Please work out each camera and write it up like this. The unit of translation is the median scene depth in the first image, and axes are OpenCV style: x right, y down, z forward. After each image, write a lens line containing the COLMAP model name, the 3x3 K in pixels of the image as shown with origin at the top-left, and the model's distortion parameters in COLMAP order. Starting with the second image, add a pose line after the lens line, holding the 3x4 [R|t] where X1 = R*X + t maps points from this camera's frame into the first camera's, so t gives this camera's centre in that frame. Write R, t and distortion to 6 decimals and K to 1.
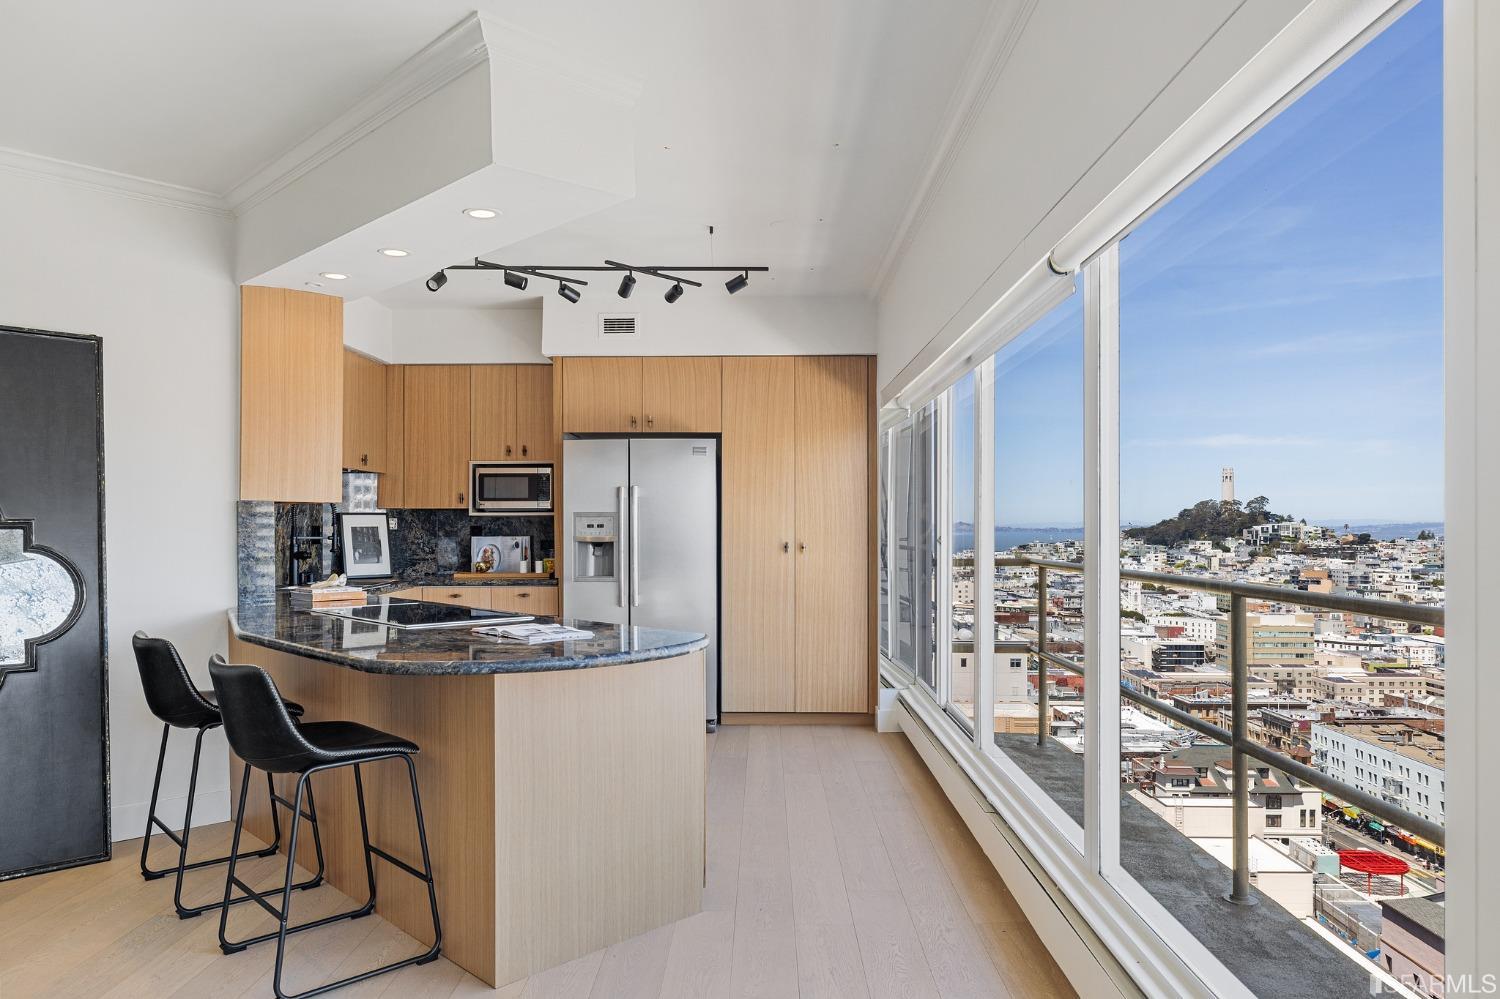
lens RADIAL K [[1010.8, 0, 757.6], [0, 1010.8, 539.1], [0, 0, 1]] dist [-0.002050, -0.009161]
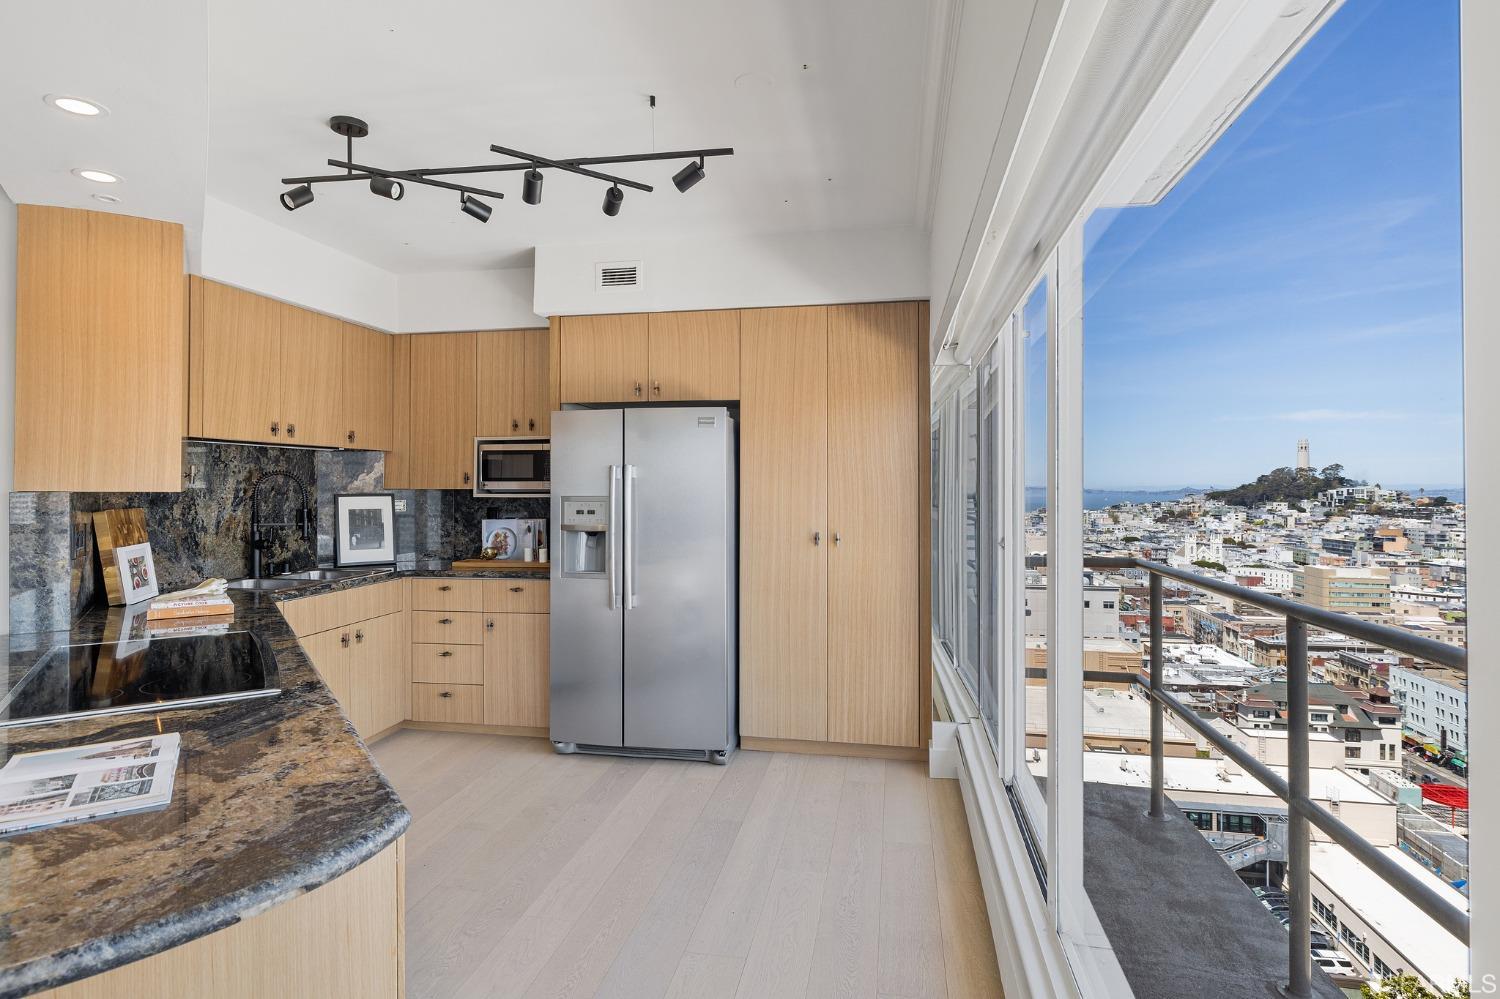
lens RADIAL K [[790.9, 0, 744.3], [0, 790.9, 485.0], [0, 0, 1]] dist [-0.011952, 0.006261]
pose [[0.983500, 0.001035, -0.180905, 0.085253], [-0.004216, 0.999843, -0.017199, -0.023698], [0.180858, 0.017678, 0.983350, 0.356057]]
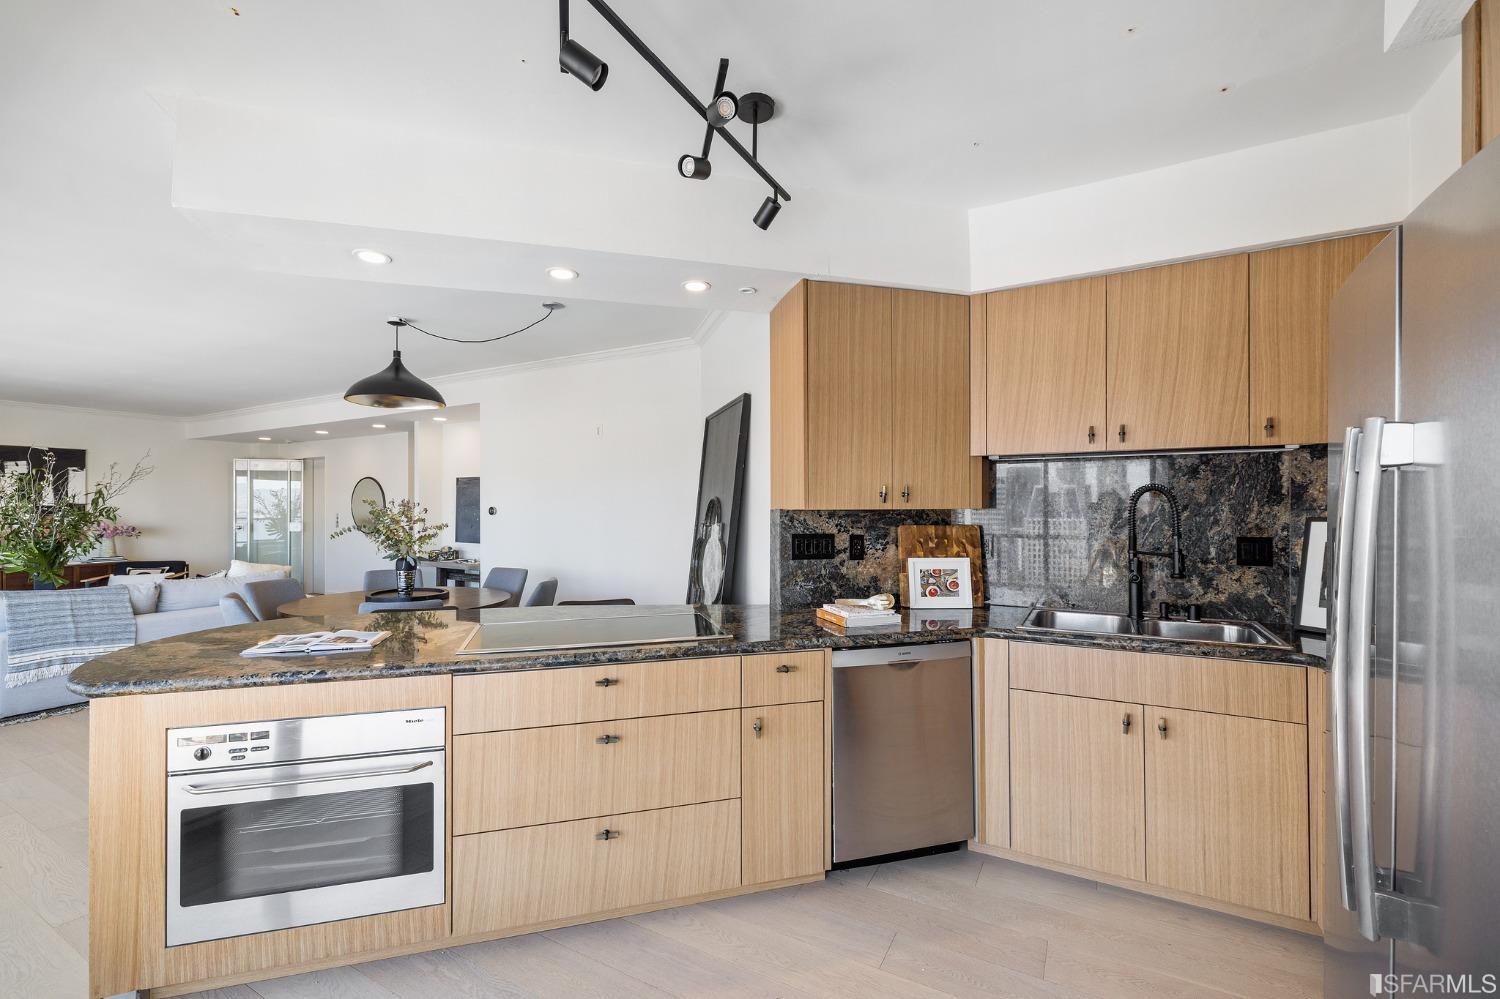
lens RADIAL K [[637.9, 0, 750.5], [0, 637.9, 504.6], [0, 0, 1]] dist [0.010903, 0.000308]
pose [[-0.474756, -0.003793, -0.880109, 0.076952], [-0.013457, 0.999905, 0.002950, -0.030219], [0.880015, 0.013244, -0.474762, 0.890316]]
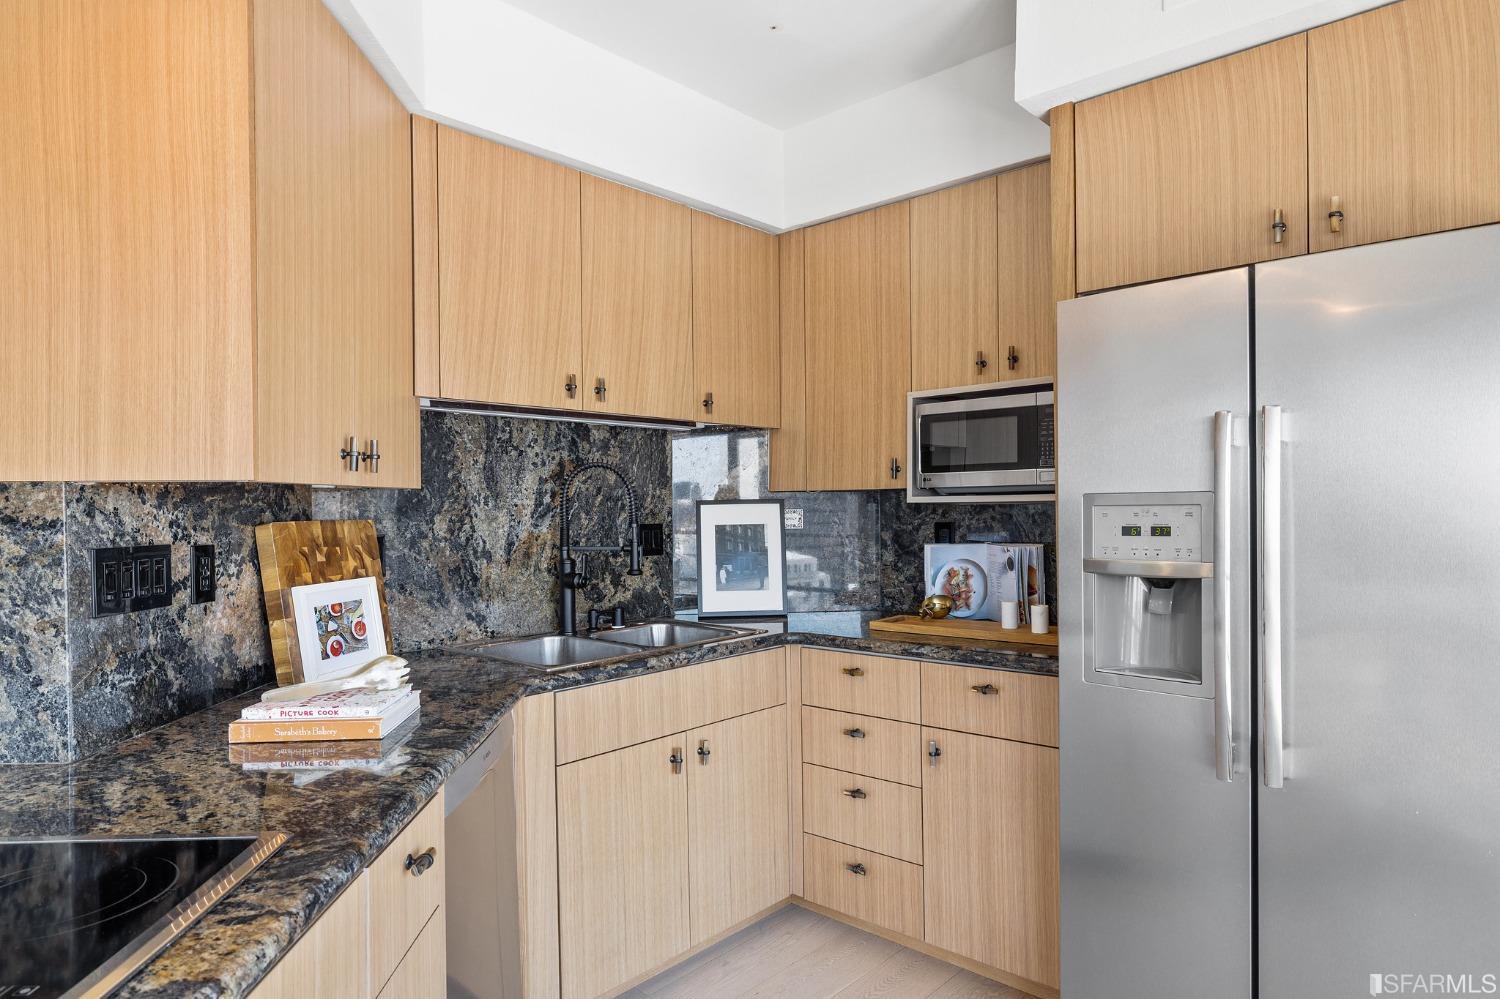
lens RADIAL K [[886.6, 0, 741.3], [0, 886.6, 512.7], [0, 0, 1]] dist [0.000352, -0.001131]
pose [[0.735526, -0.001880, -0.677494, -0.052010], [-0.000871, 0.999993, -0.003721, -0.017281], [0.677496, 0.003327, 0.735519, 0.644072]]
